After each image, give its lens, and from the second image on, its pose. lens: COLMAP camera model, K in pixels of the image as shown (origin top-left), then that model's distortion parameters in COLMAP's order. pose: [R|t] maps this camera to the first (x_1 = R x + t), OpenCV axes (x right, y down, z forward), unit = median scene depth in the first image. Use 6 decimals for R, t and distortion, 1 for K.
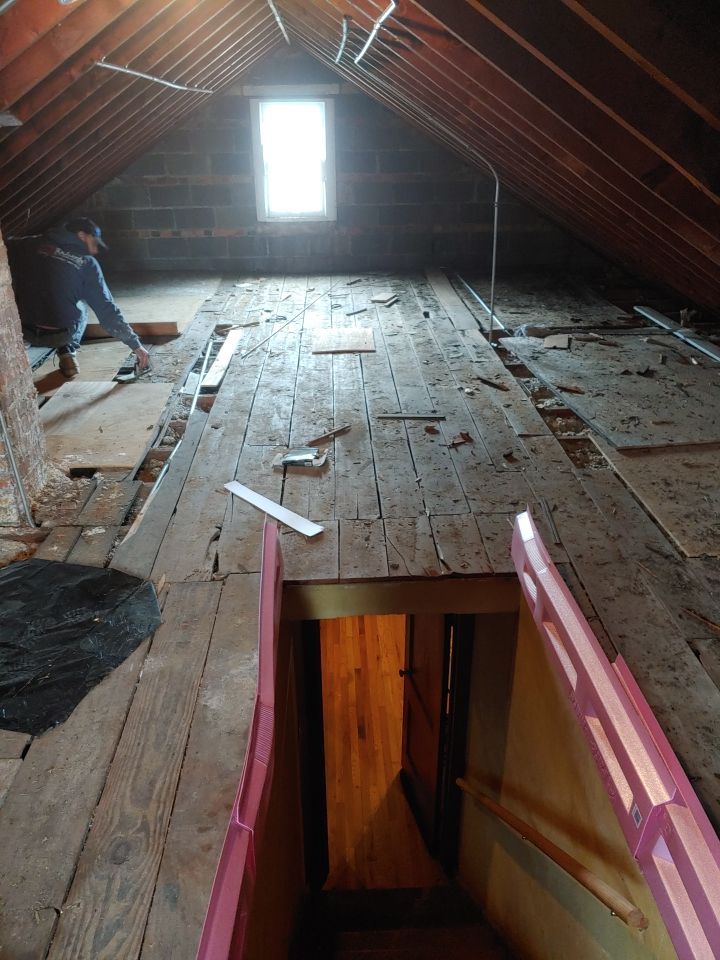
lens RADIAL K [[740.0, 0, 360.0], [0, 740.0, 480.0], [0, 0, 1]] dist [-0.003154, -0.002232]
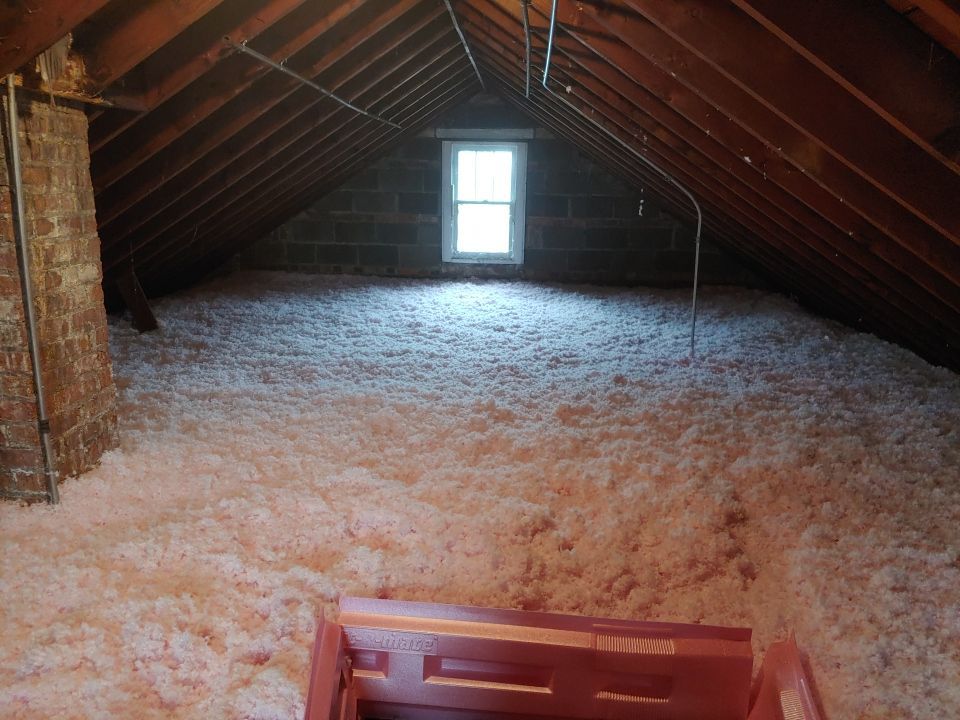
lens RADIAL K [[740.0, 0, 480.0], [0, 740.0, 360.0], [0, 0, 1]] dist [-0.003154, -0.002232]
pose [[0.992918, 0.062557, -0.100999, 0.019211], [-0.084133, 0.970485, -0.226008, -0.014404], [0.083879, 0.232905, 0.968875, 0.121519]]
